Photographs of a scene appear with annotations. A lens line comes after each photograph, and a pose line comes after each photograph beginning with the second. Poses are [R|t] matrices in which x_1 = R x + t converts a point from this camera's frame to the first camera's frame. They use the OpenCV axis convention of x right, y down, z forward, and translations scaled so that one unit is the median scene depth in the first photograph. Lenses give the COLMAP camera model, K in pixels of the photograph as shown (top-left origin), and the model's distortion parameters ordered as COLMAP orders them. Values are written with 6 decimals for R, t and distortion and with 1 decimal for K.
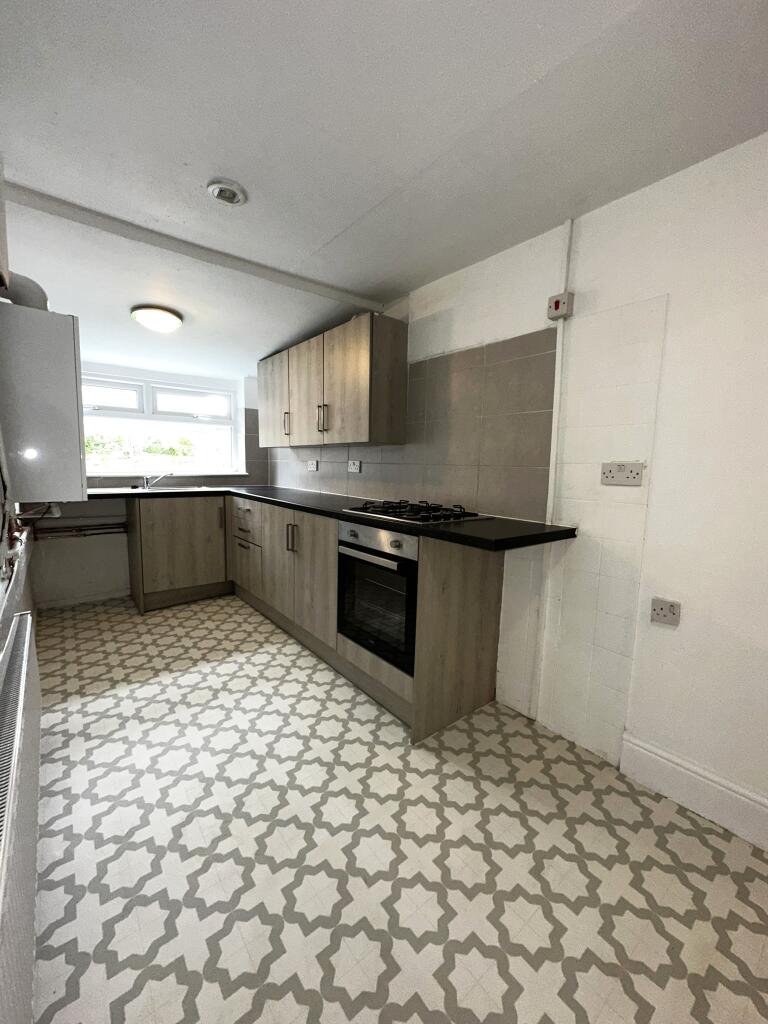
lens RADIAL K [[407.9, 0, 383.5], [0, 407.9, 512.2], [0, 0, 1]] dist [-0.000749, -0.000141]
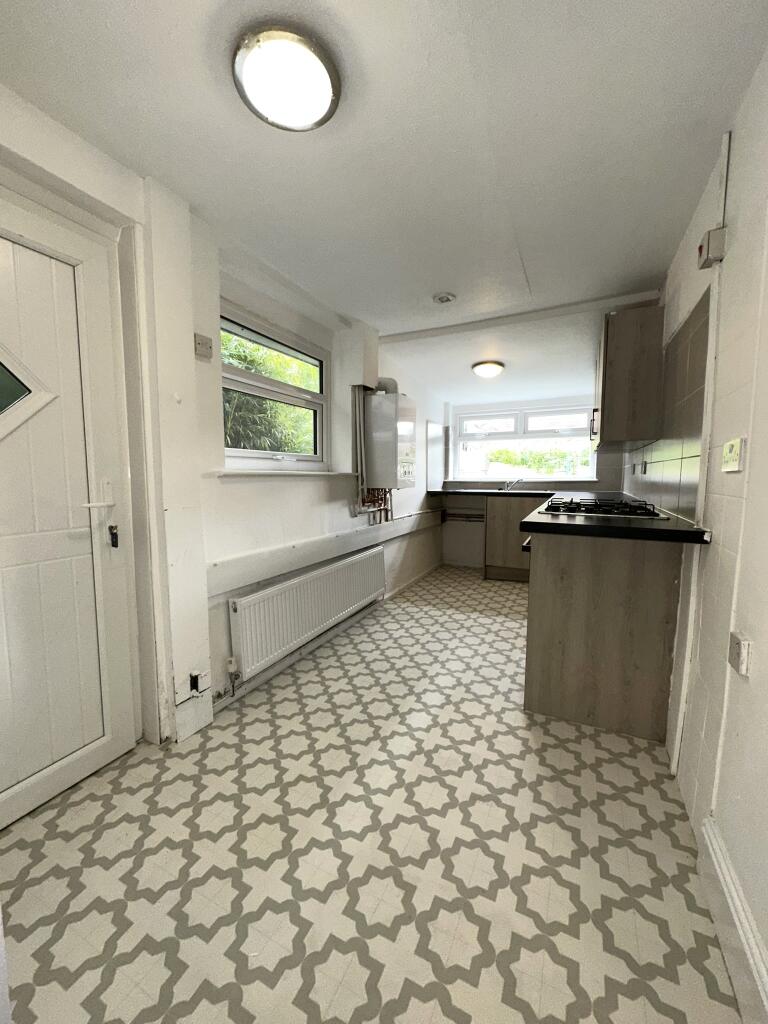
lens RADIAL K [[407.9, 0, 383.5], [0, 407.9, 512.2], [0, 0, 1]] dist [-0.000749, -0.000141]
pose [[0.432377, 0.063697, -0.899440, 0.868773], [-0.102381, 0.994519, 0.021214, 0.047541], [0.895862, 0.082913, 0.436528, 0.123667]]
